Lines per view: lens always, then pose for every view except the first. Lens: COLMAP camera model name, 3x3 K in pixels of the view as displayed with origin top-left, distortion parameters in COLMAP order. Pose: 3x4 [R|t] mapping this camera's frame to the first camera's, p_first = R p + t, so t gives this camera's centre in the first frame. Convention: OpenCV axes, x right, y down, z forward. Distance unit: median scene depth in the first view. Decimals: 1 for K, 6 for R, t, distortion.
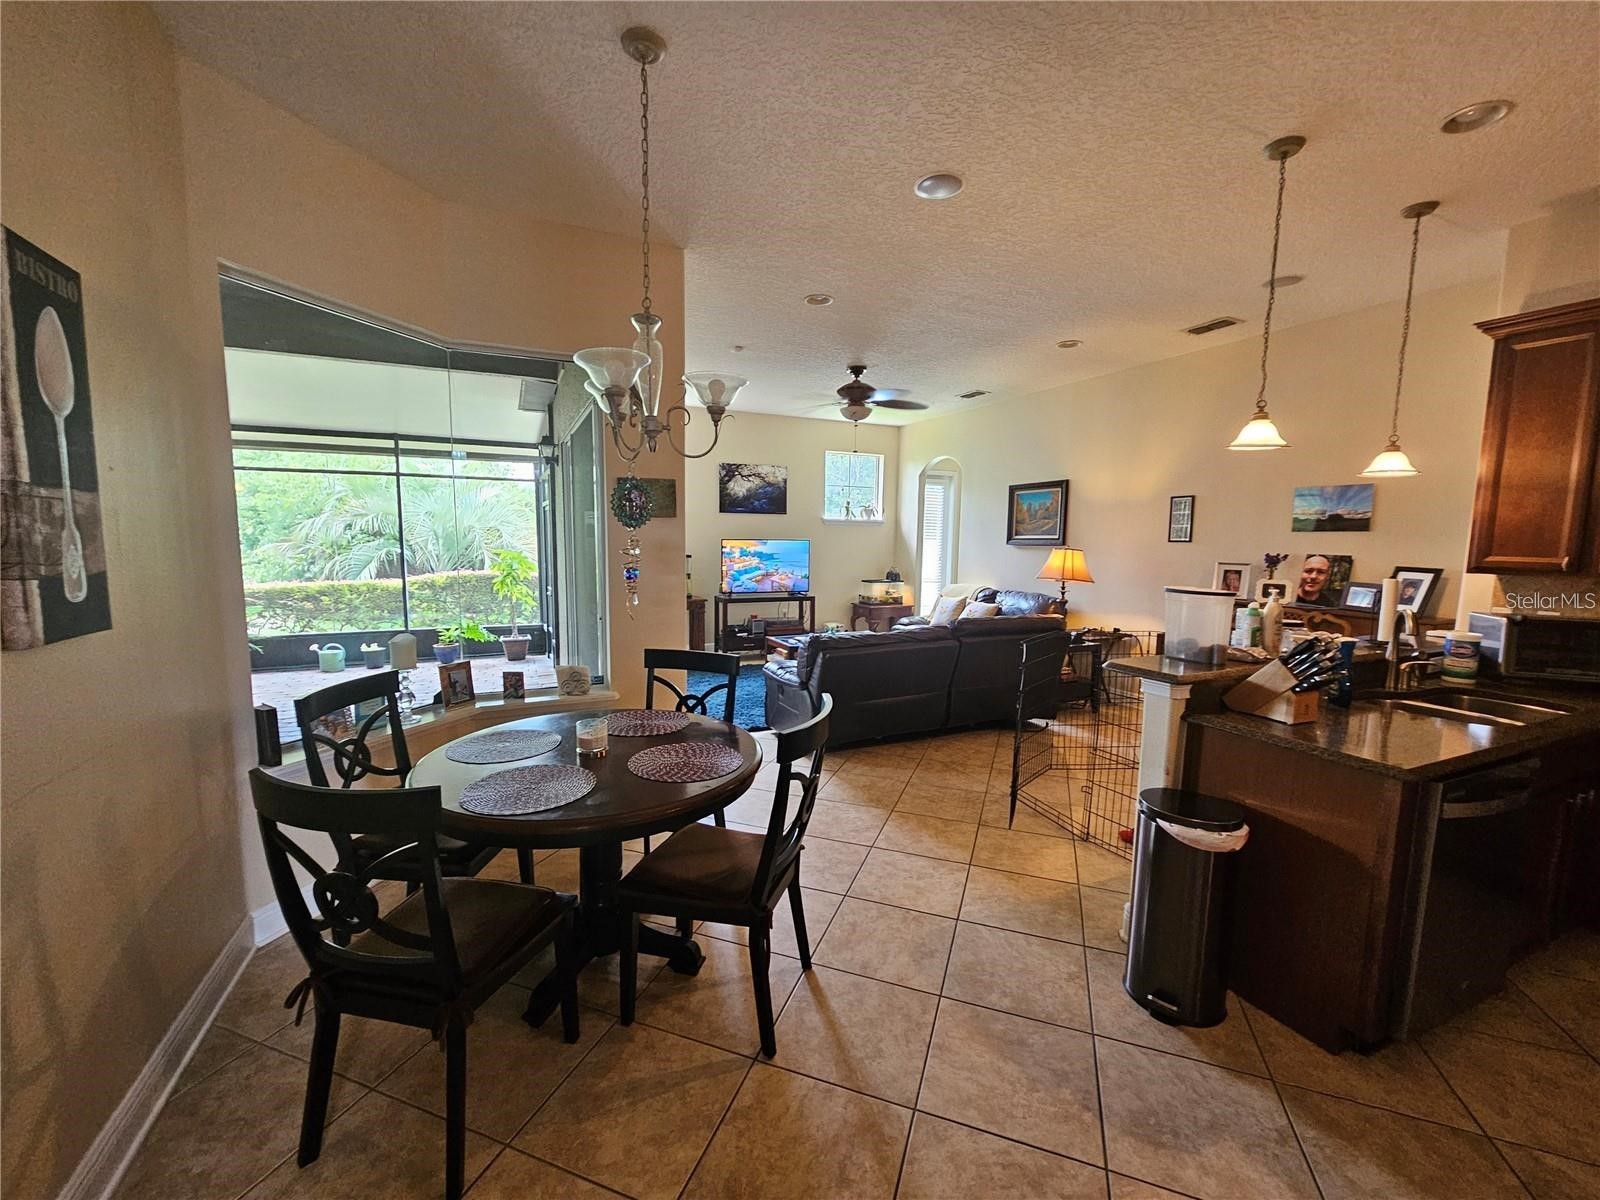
lens RADIAL K [[654.8, 0, 801.9], [0, 654.8, 610.7], [0, 0, 1]] dist [-0.000061, -0.000080]
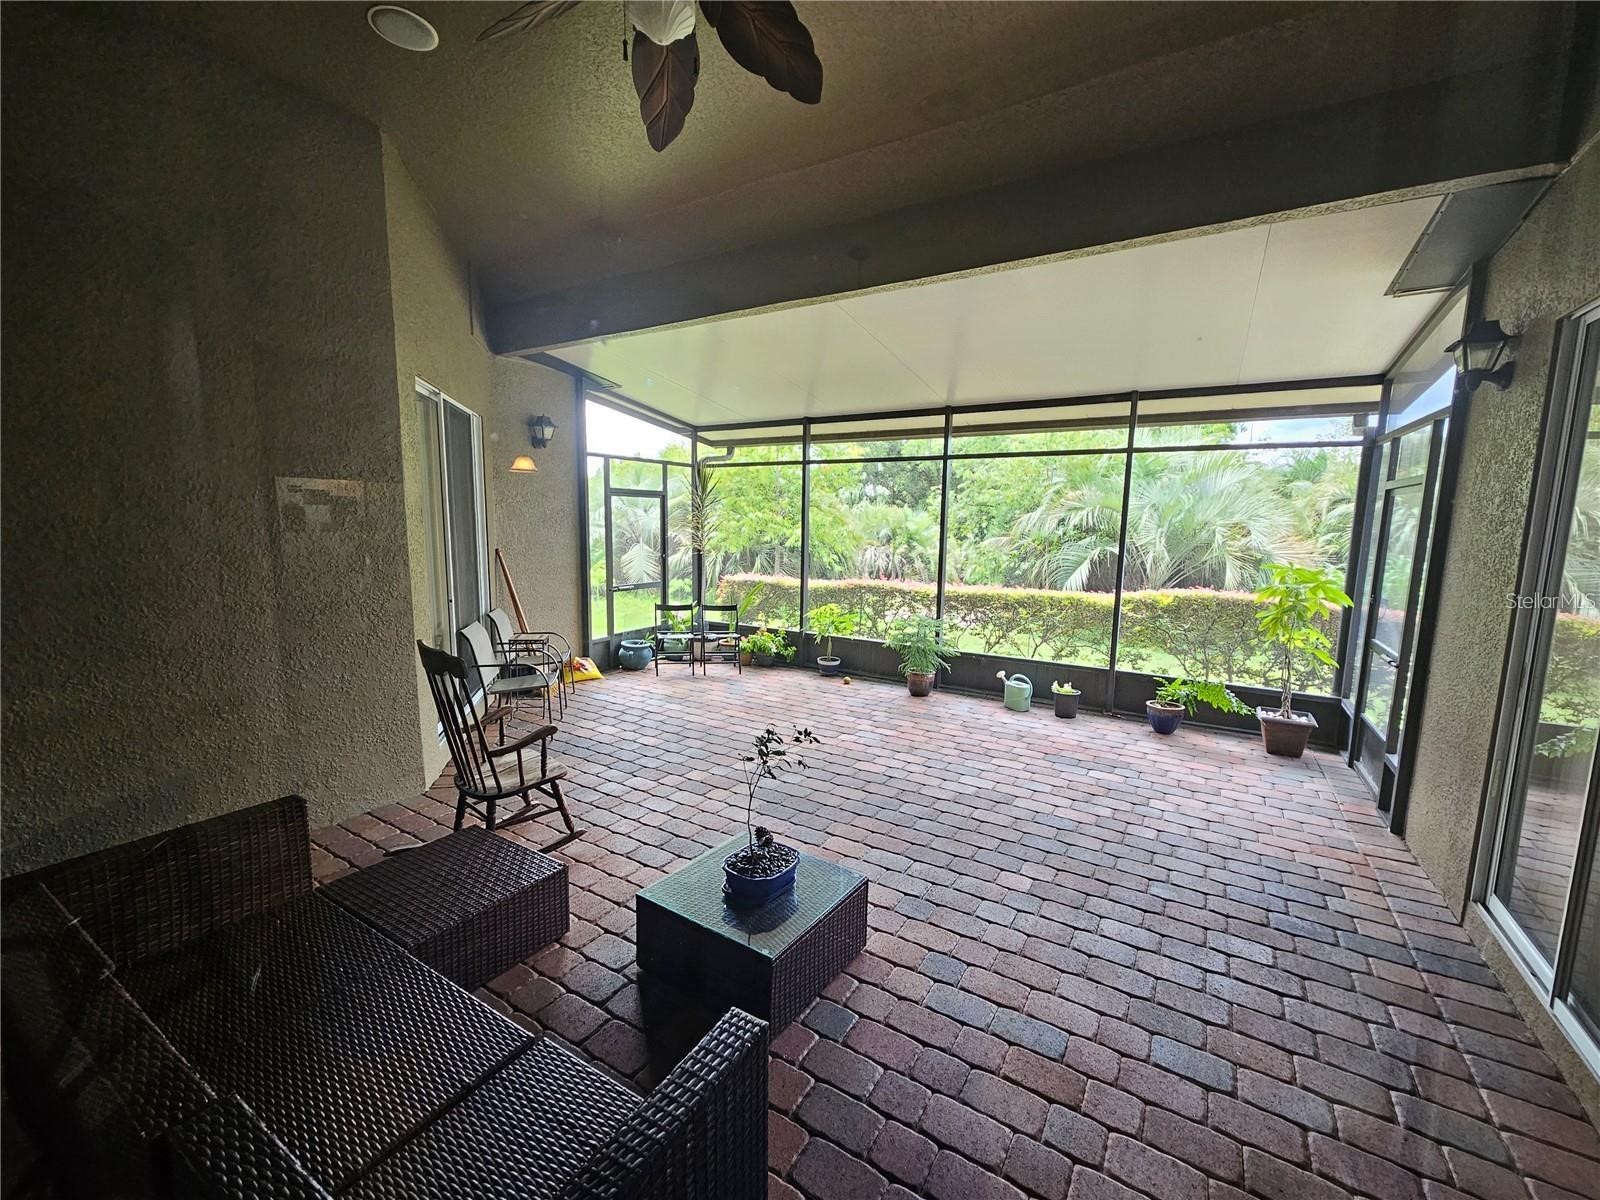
lens RADIAL K [[654.8, 0, 796.0], [0, 654.8, 605.1], [0, 0, 1]] dist [-0.000061, -0.000080]
pose [[0.548599, 0.108353, -0.829035, -0.185790], [-0.105408, 0.992618, 0.059981, -0.041802], [0.829415, 0.054481, 0.555971, 0.279868]]
